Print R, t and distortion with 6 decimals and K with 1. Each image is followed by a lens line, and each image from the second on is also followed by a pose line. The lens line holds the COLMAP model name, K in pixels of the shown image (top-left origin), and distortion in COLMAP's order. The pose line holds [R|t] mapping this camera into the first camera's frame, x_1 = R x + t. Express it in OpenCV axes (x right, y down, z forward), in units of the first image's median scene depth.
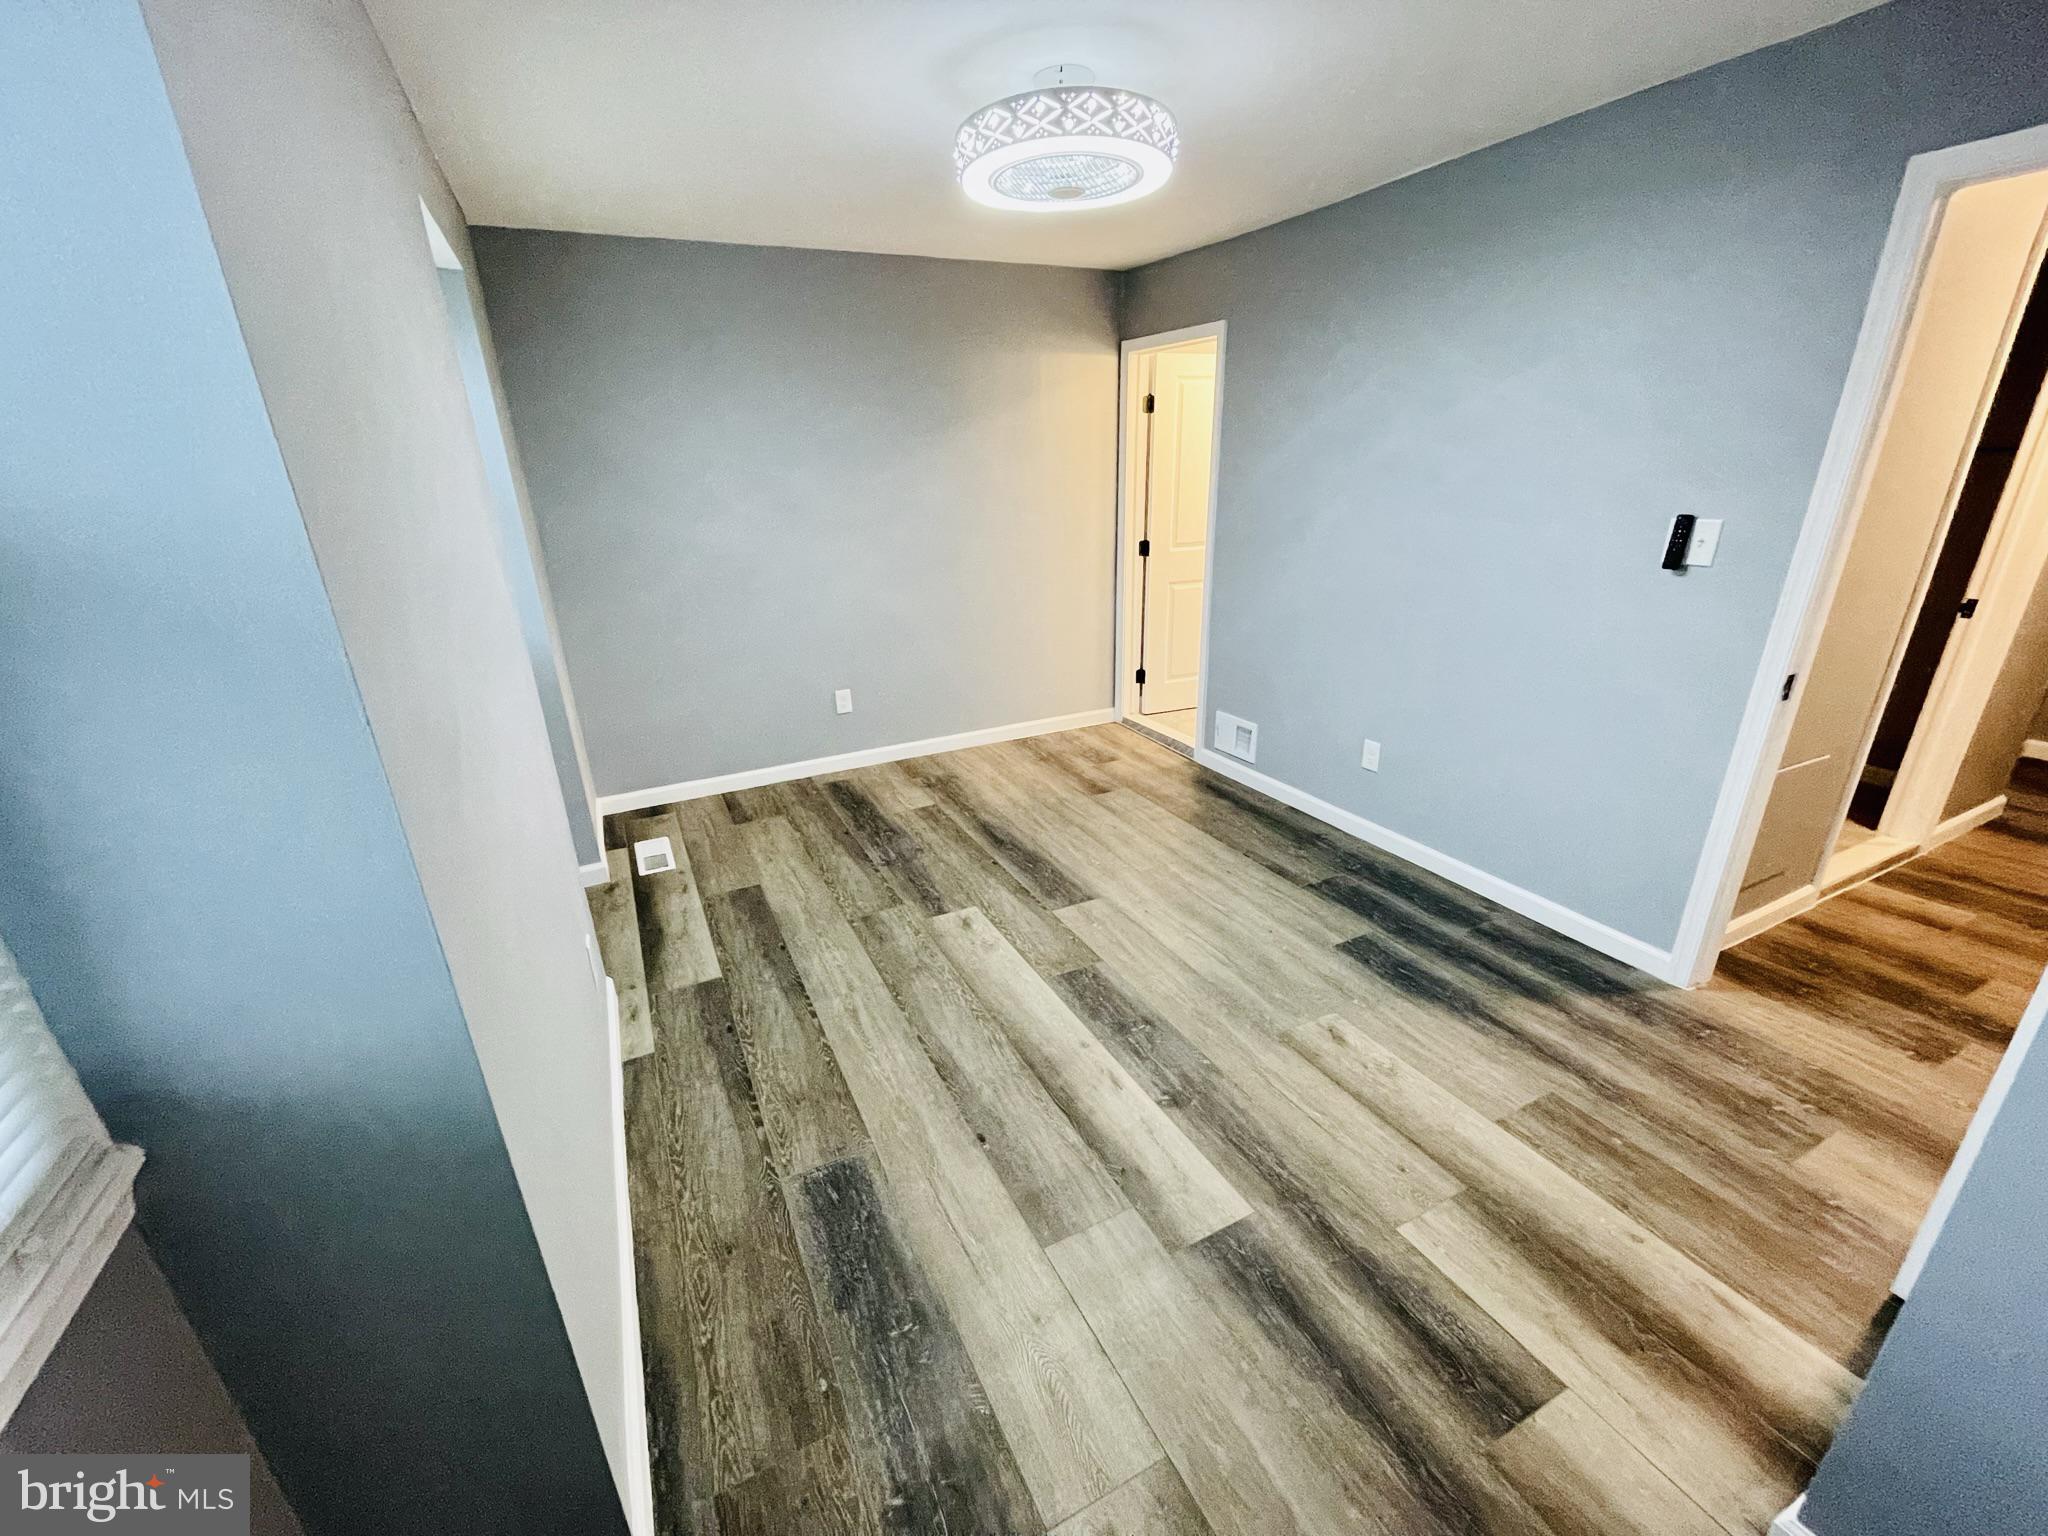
lens RADIAL K [[828.3, 0, 1006.8], [0, 828.3, 764.0], [0, 0, 1]] dist [-0.002552, 0.000698]
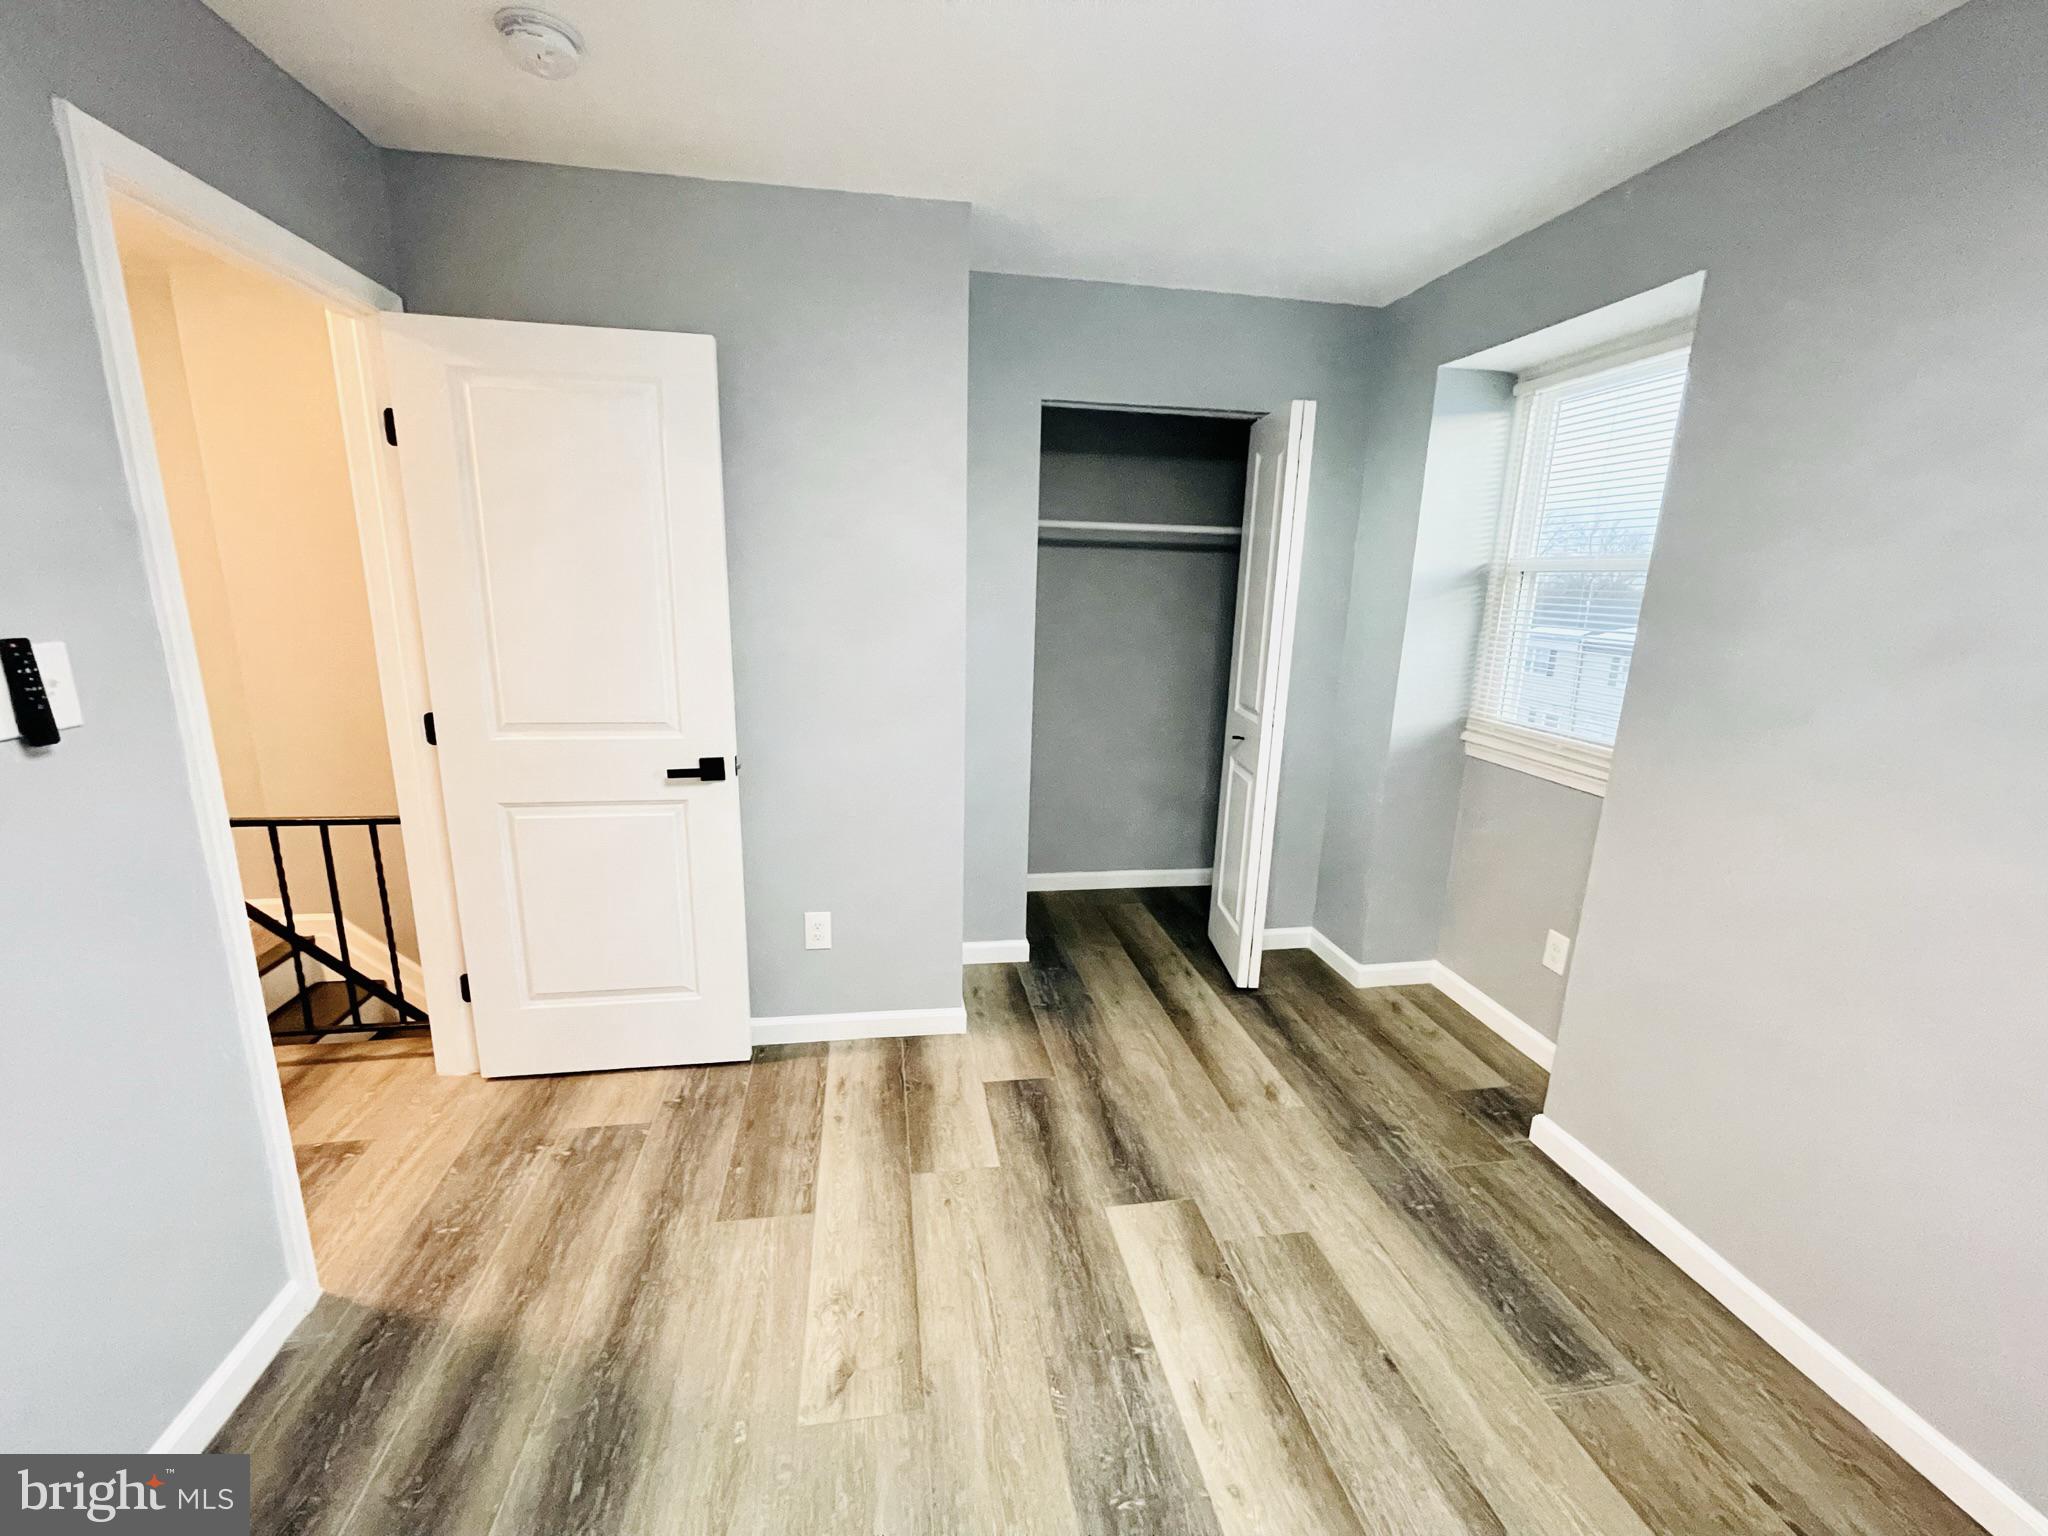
lens RADIAL K [[828.3, 0, 1007.5], [0, 828.3, 773.7], [0, 0, 1]] dist [-0.002552, 0.000698]
pose [[-0.957037, -0.057085, 0.284290, 0.114788], [0.105436, 0.844809, 0.524576, -0.430922], [-0.270116, 0.532014, -0.802495, 1.287865]]
